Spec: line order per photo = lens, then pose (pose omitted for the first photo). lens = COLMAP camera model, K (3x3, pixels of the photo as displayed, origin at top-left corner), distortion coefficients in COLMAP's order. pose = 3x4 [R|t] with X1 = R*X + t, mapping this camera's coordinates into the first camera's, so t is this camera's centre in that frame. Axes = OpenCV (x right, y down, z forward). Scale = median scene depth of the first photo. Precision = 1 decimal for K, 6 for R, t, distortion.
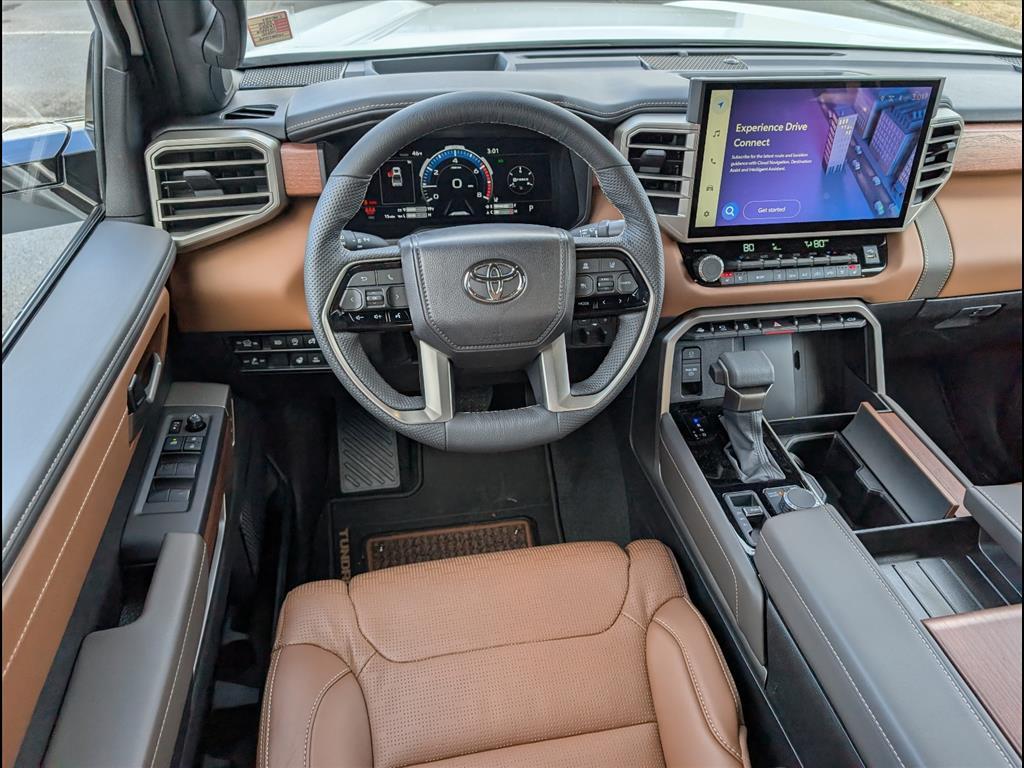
lens RADIAL K [[746.3, 0, 518.9], [0, 746.3, 394.9], [0, 0, 1]] dist [0.010030, -0.004174]
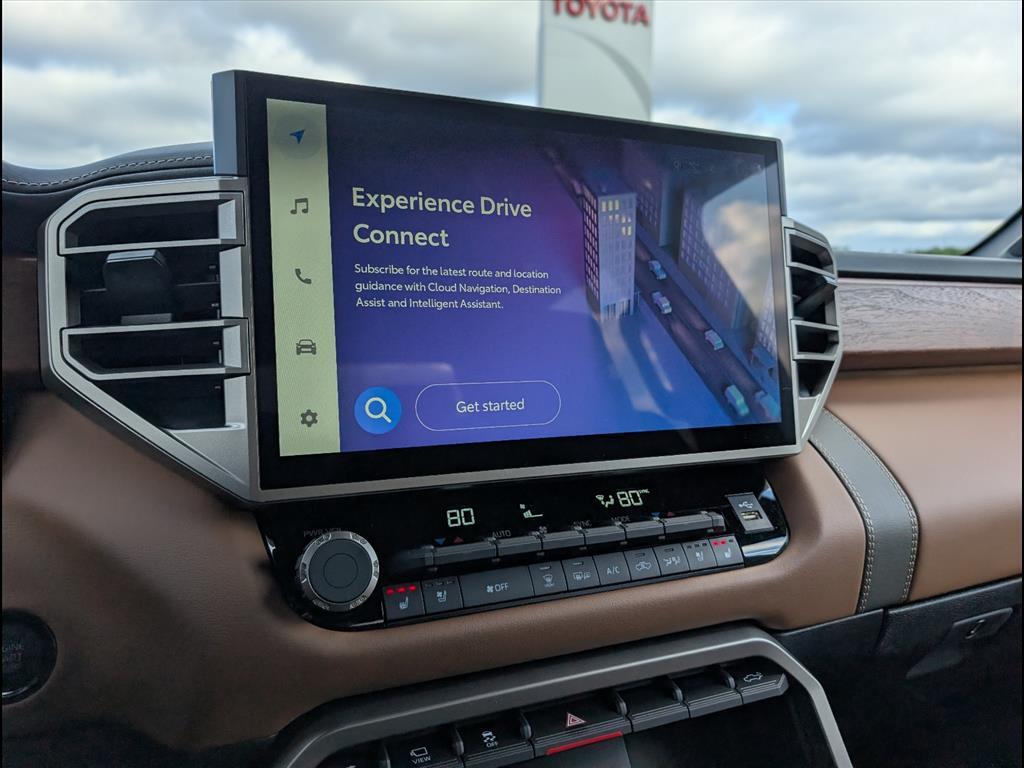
lens RADIAL K [[745.8, 0, 512.0], [0, 745.8, 384.0], [0, 0, 1]] dist [-0.002559, -0.005762]
pose [[0.974556, -0.048955, 0.218731, 0.265500], [0.154857, 0.852567, -0.499148, -0.062038], [-0.162047, 0.520320, 0.838456, 0.668714]]
